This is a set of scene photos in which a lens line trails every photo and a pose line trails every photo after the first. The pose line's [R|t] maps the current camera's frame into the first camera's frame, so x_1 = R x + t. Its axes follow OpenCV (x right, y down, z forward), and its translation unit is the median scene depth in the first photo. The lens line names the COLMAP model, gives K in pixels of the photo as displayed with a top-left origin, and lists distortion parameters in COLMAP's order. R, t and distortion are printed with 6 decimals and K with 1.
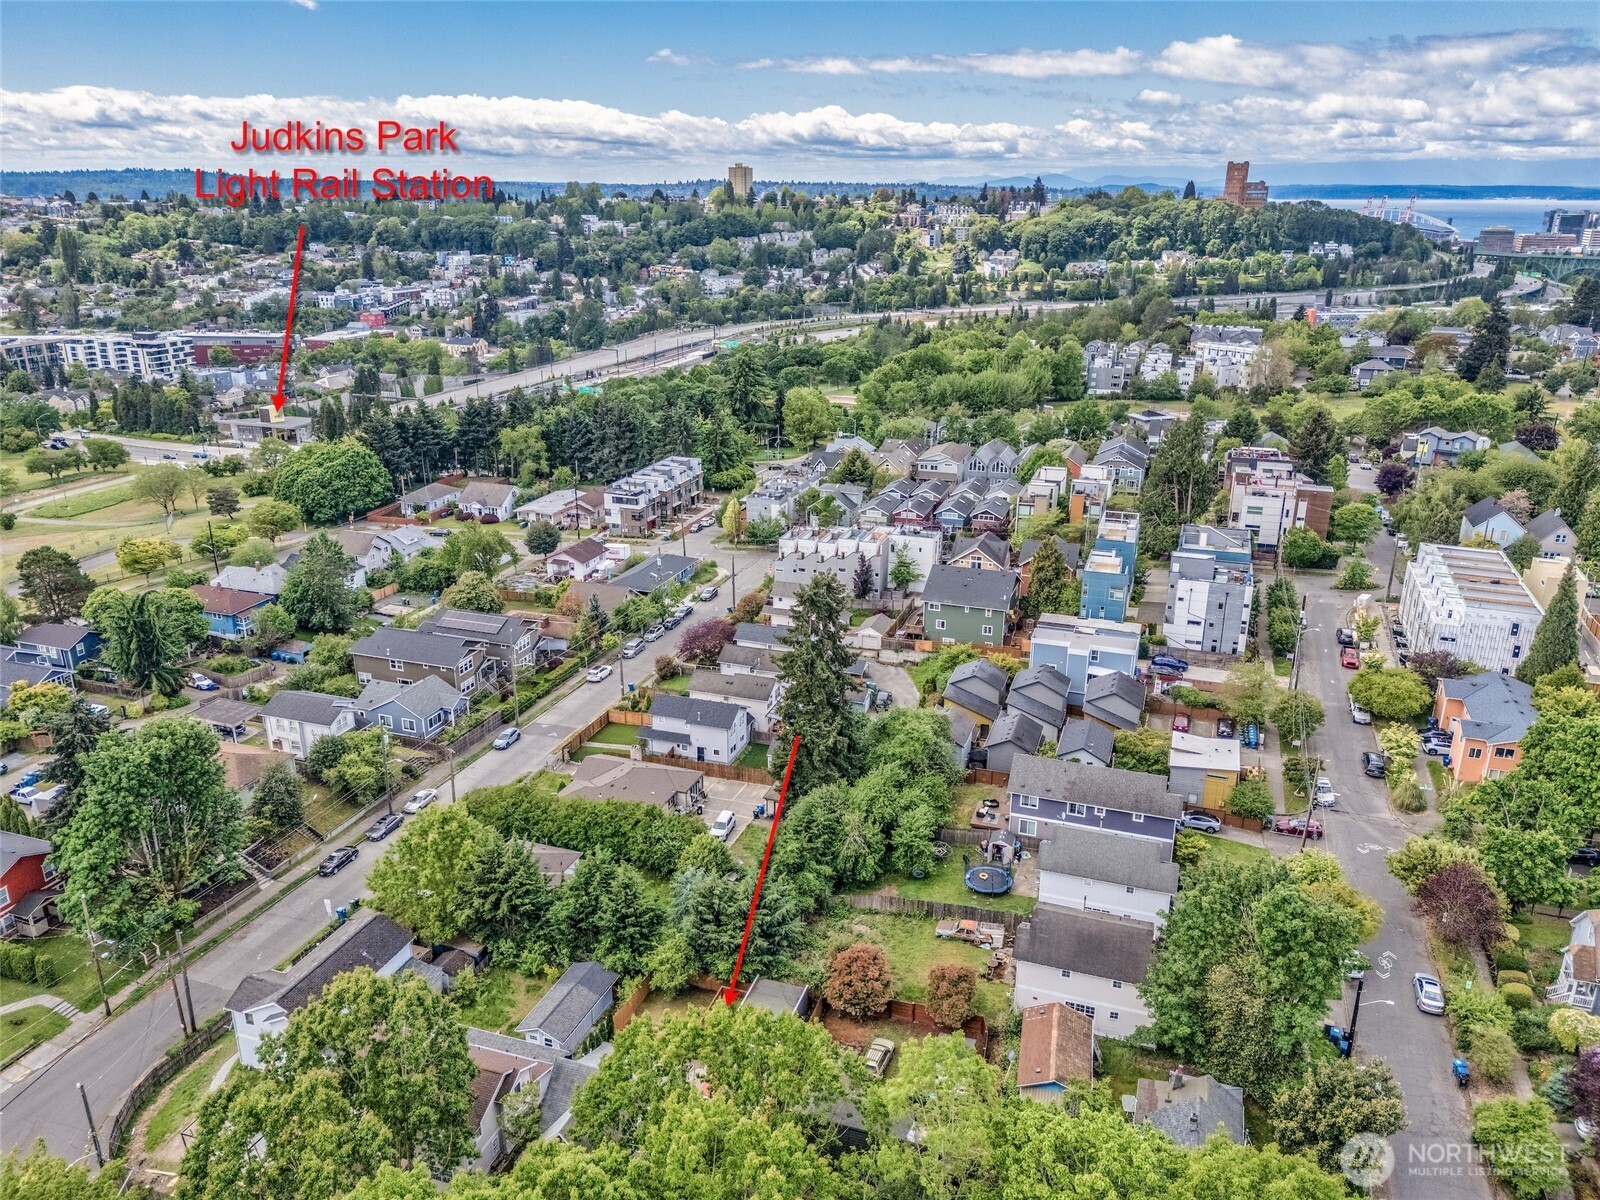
lens RADIAL K [[1154.5, 0, 800.0], [0, 1154.5, 600.0], [0, 0, 1]] dist [0.055839, -0.065789]
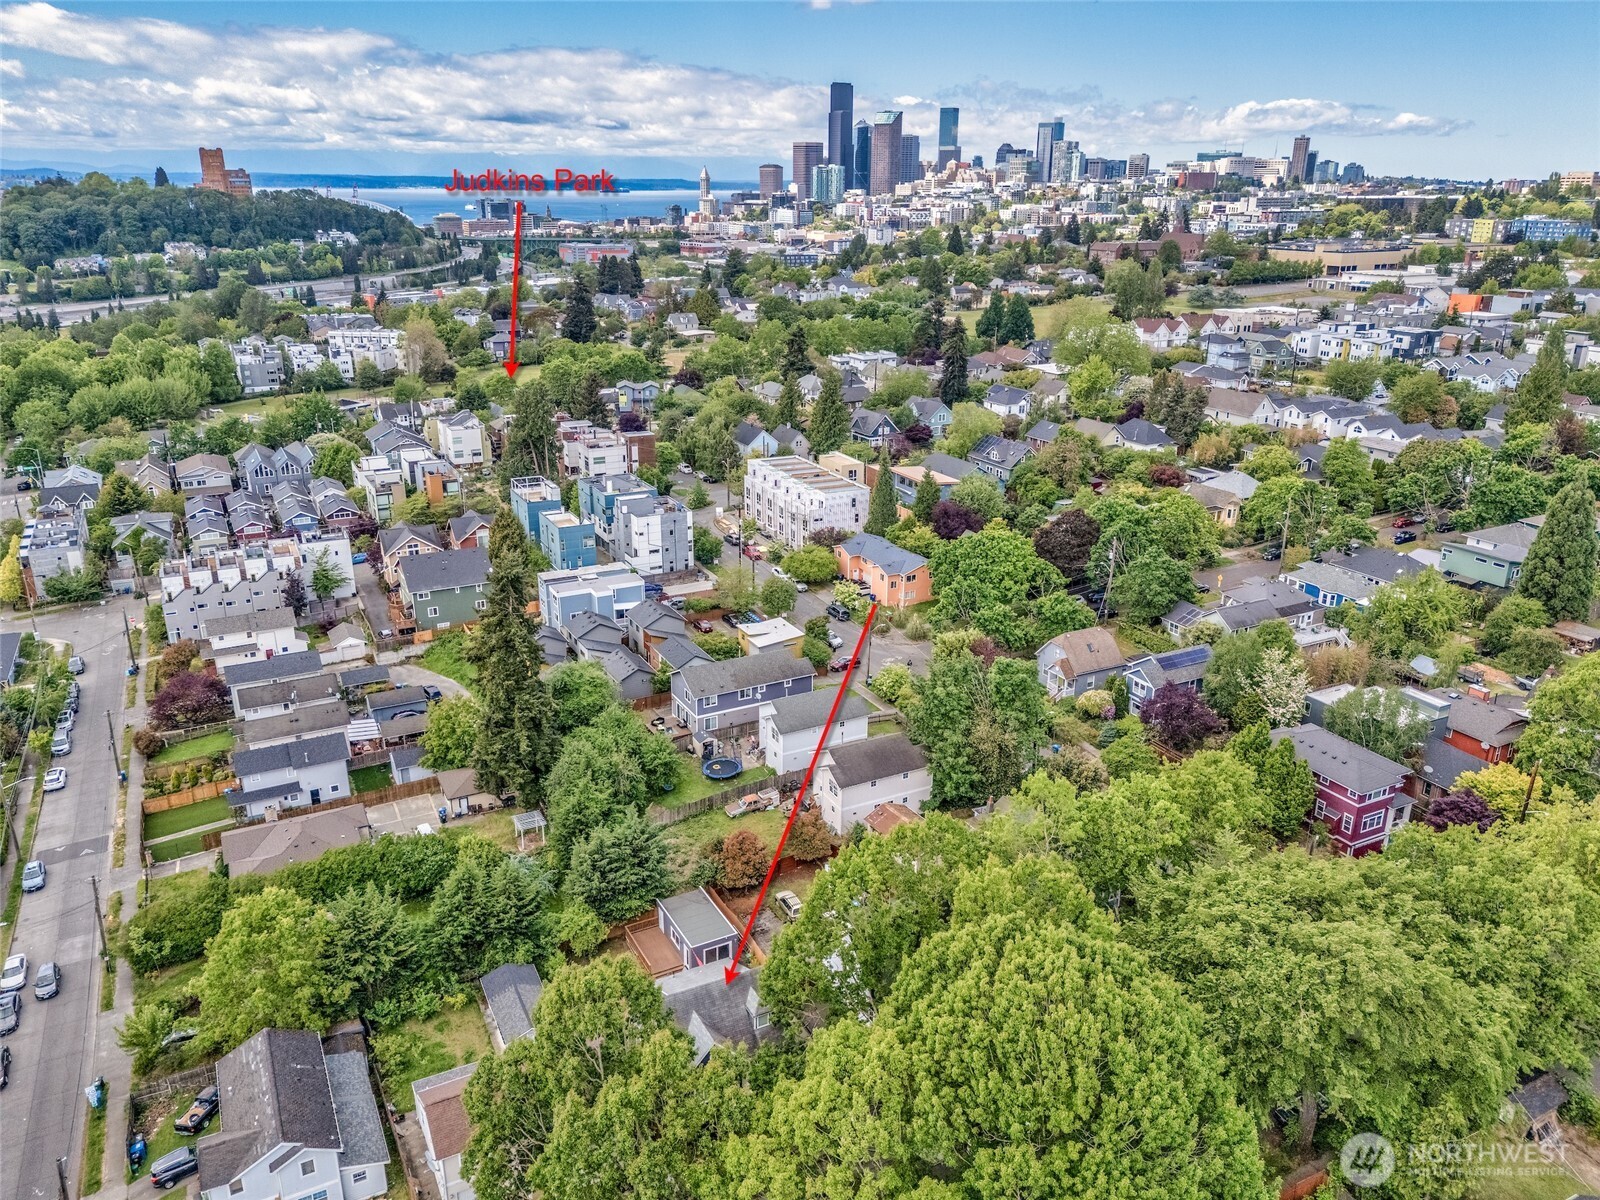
lens RADIAL K [[1154.5, 0, 800.0], [0, 1154.5, 600.0], [0, 0, 1]] dist [0.055839, -0.065789]
pose [[0.684091, -0.242920, 0.687757, -0.296474], [0.236679, 0.965819, 0.105716, -0.016922], [-0.689929, 0.090458, 0.718202, 0.041377]]
